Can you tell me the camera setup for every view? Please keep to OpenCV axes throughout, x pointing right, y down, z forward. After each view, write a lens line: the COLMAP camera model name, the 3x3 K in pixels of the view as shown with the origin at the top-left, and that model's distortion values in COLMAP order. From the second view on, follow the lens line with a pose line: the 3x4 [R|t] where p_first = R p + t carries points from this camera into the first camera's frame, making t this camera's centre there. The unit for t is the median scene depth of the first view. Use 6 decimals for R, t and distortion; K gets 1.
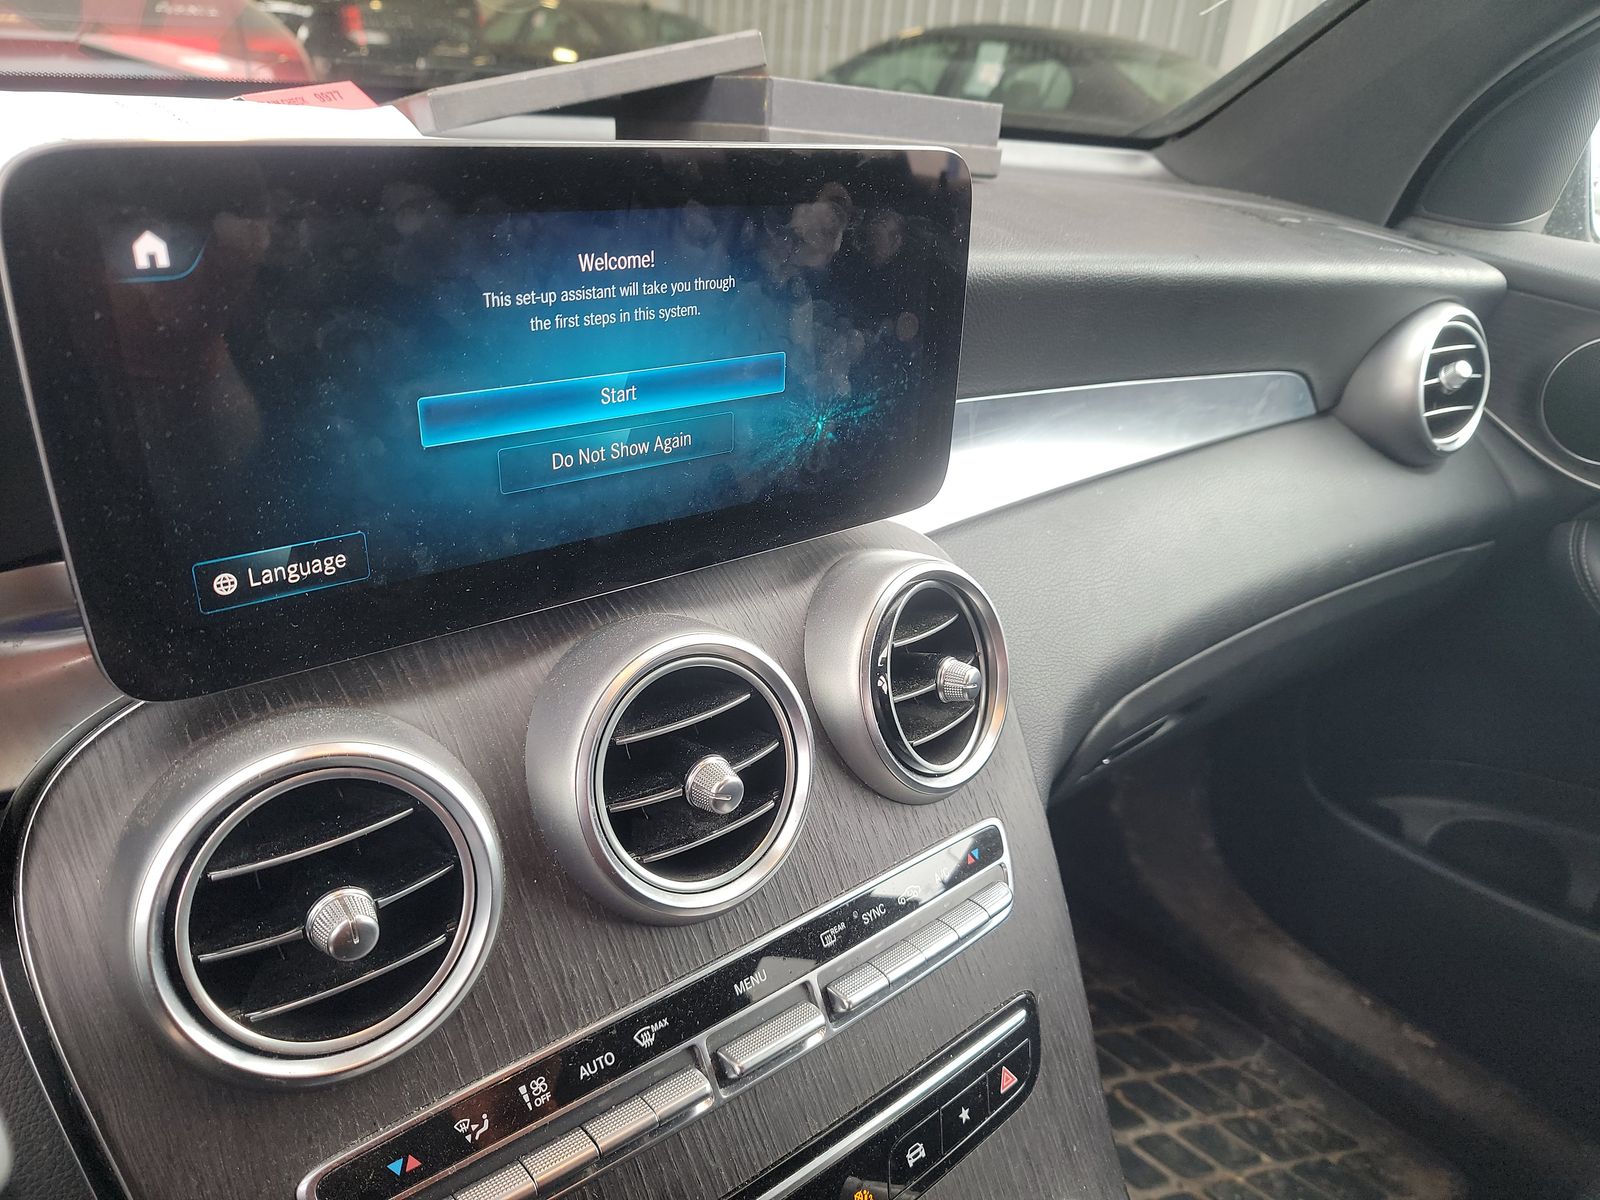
lens RADIAL K [[1112.8, 0, 796.4], [0, 1112.8, 570.3], [0, 0, 1]] dist [-0.002273, -0.002745]
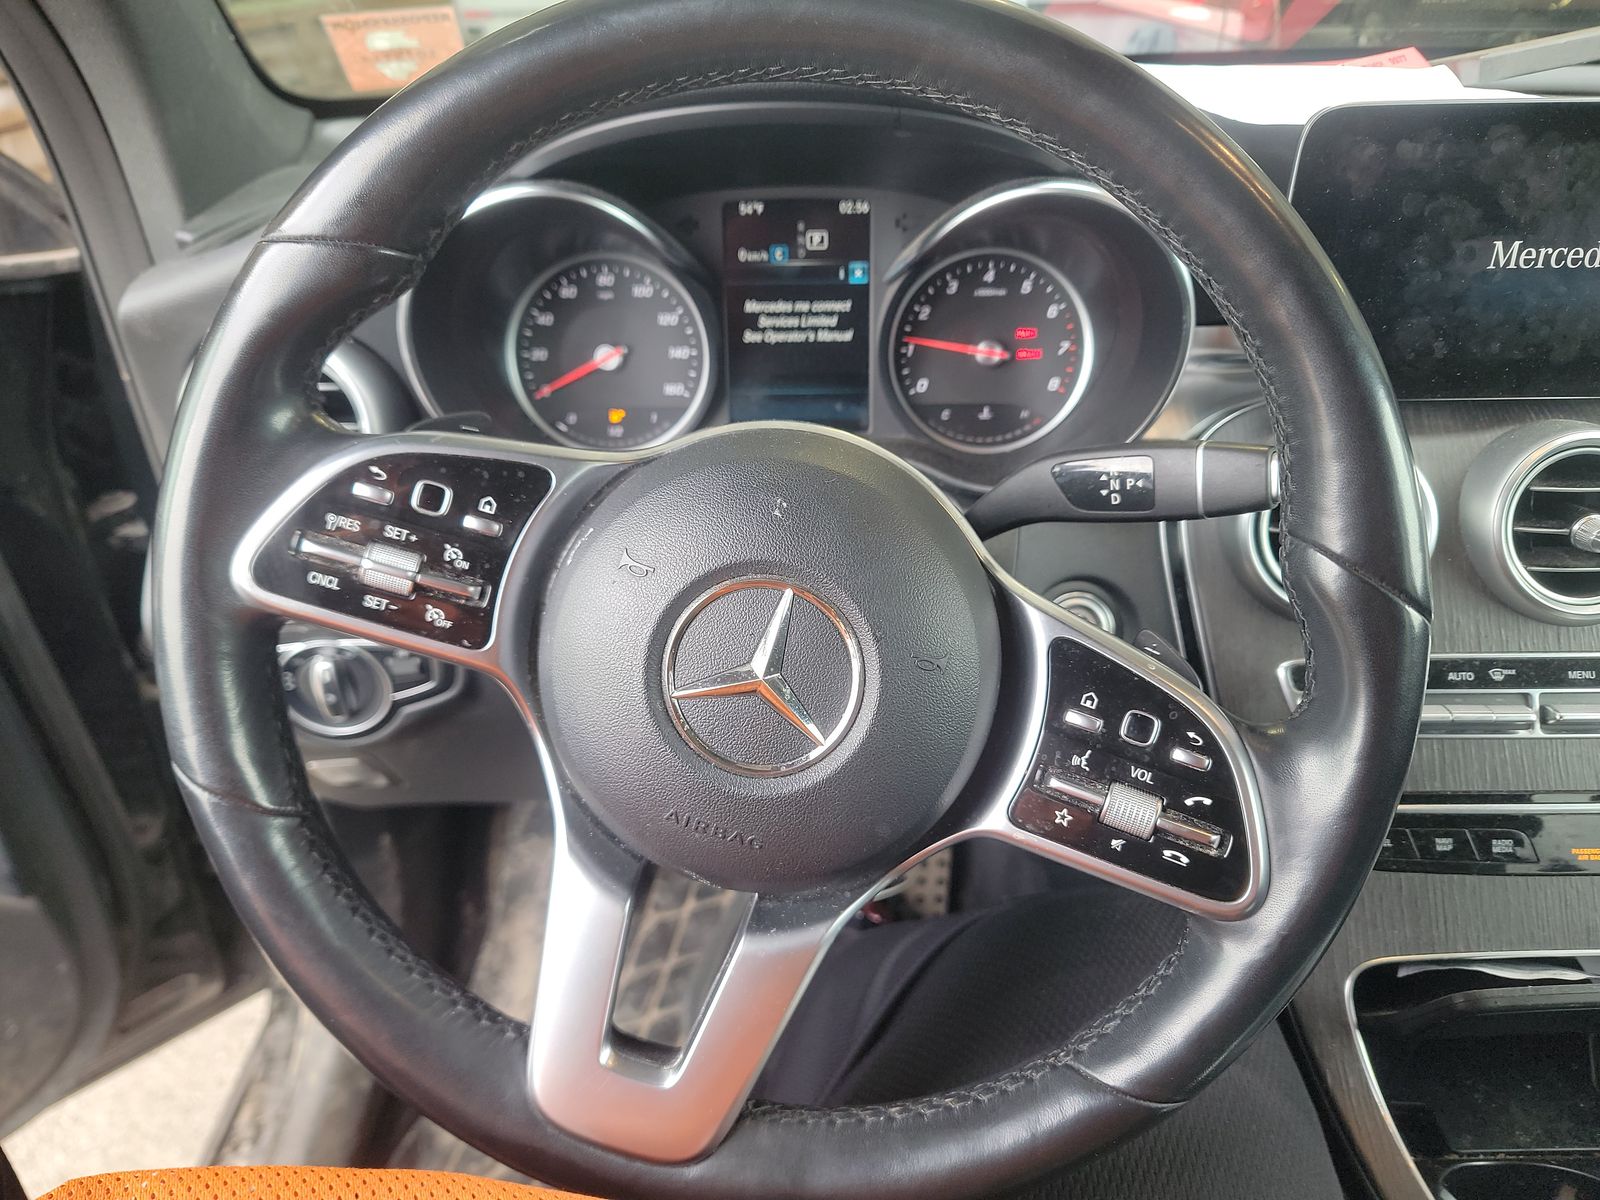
lens RADIAL K [[1112.8, 0, 796.4], [0, 1112.8, 570.3], [0, 0, 1]] dist [-0.002273, -0.002745]
pose [[0.752428, 0.243973, -0.611825, 0.044429], [-0.212100, 0.969141, 0.125615, 0.288604], [0.623591, 0.035252, 0.780955, -0.854445]]
